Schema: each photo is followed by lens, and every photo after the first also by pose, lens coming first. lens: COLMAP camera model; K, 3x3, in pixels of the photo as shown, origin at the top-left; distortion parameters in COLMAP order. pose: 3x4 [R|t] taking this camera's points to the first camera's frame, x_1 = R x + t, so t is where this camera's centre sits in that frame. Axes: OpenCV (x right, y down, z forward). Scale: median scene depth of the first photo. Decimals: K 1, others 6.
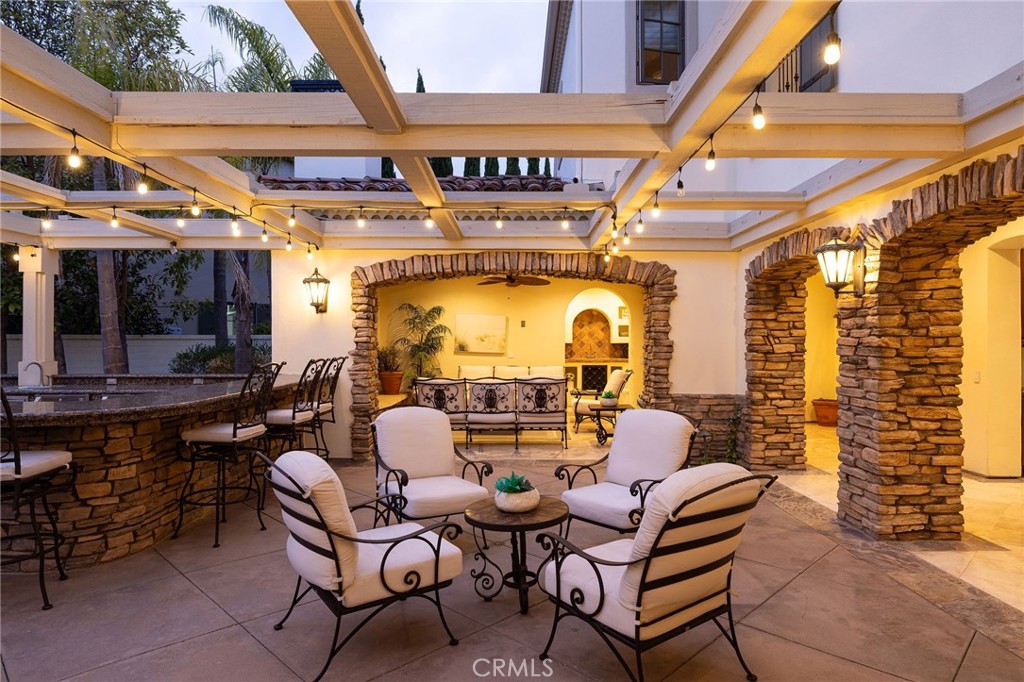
lens RADIAL K [[603.7, 0, 511.8], [0, 603.7, 337.8], [0, 0, 1]] dist [-0.001651, 0.002566]
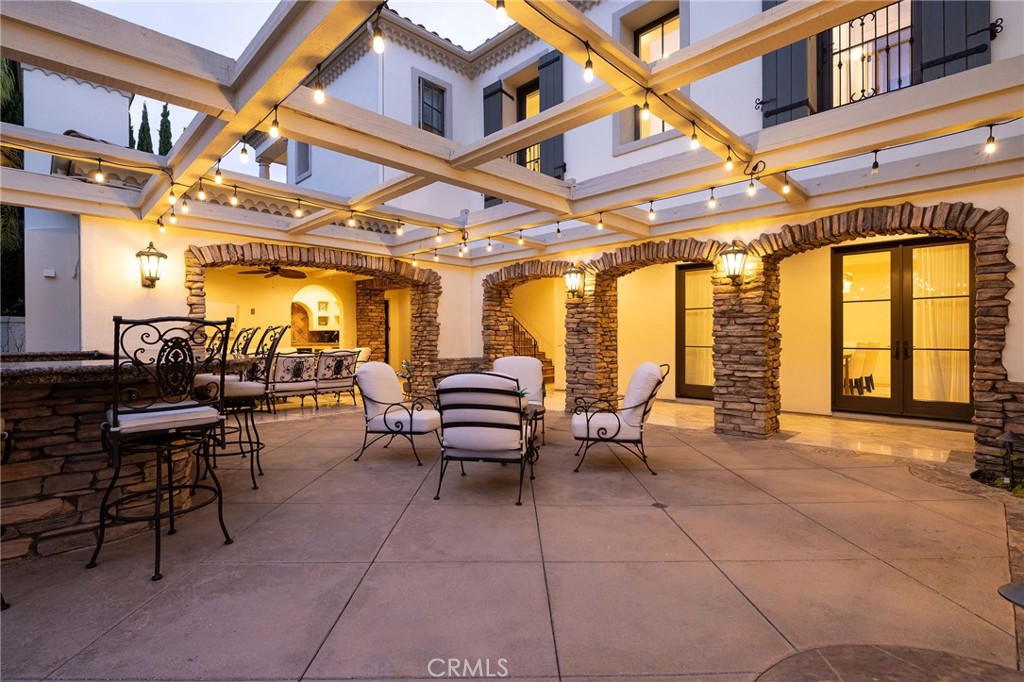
lens RADIAL K [[483.6, 0, 514.3], [0, 483.6, 341.0], [0, 0, 1]] dist [-0.004302, 0.000119]
pose [[0.703686, -0.007088, 0.710475, -0.493894], [-0.000403, 0.999946, 0.010374, 0.040238], [-0.710511, -0.007586, 0.703646, 0.022738]]
